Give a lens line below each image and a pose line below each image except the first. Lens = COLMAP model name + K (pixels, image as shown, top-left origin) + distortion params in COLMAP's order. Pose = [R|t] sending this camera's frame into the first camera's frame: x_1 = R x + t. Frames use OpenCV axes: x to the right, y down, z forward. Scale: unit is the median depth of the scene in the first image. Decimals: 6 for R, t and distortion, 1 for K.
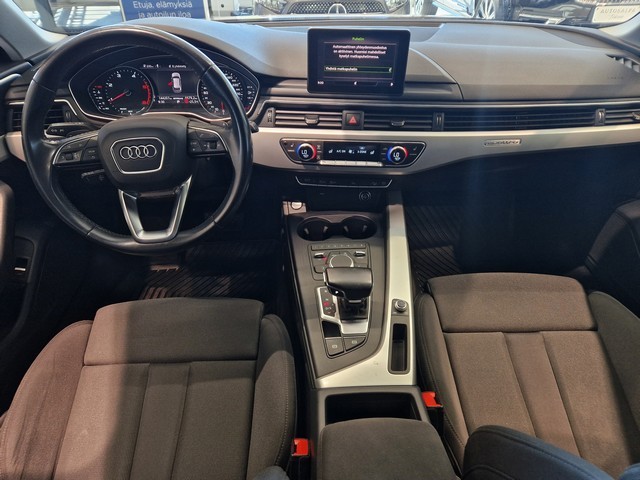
lens RADIAL K [[428.1, 0, 321.1], [0, 428.1, 251.2], [0, 0, 1]] dist [0.008673, 0.000883]
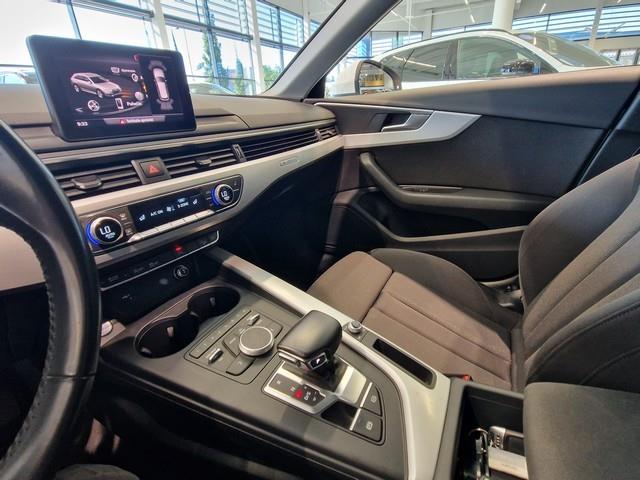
lens RADIAL K [[316.6, 0, 320.0], [0, 316.6, 240.0], [0, 0, 1]] dist [-0.003277, -0.000549]
pose [[0.504574, -0.362744, 0.783468, -0.245449], [0.552643, 0.832889, 0.029709, -0.064012], [-0.663318, 0.417987, 0.620722, 0.523569]]
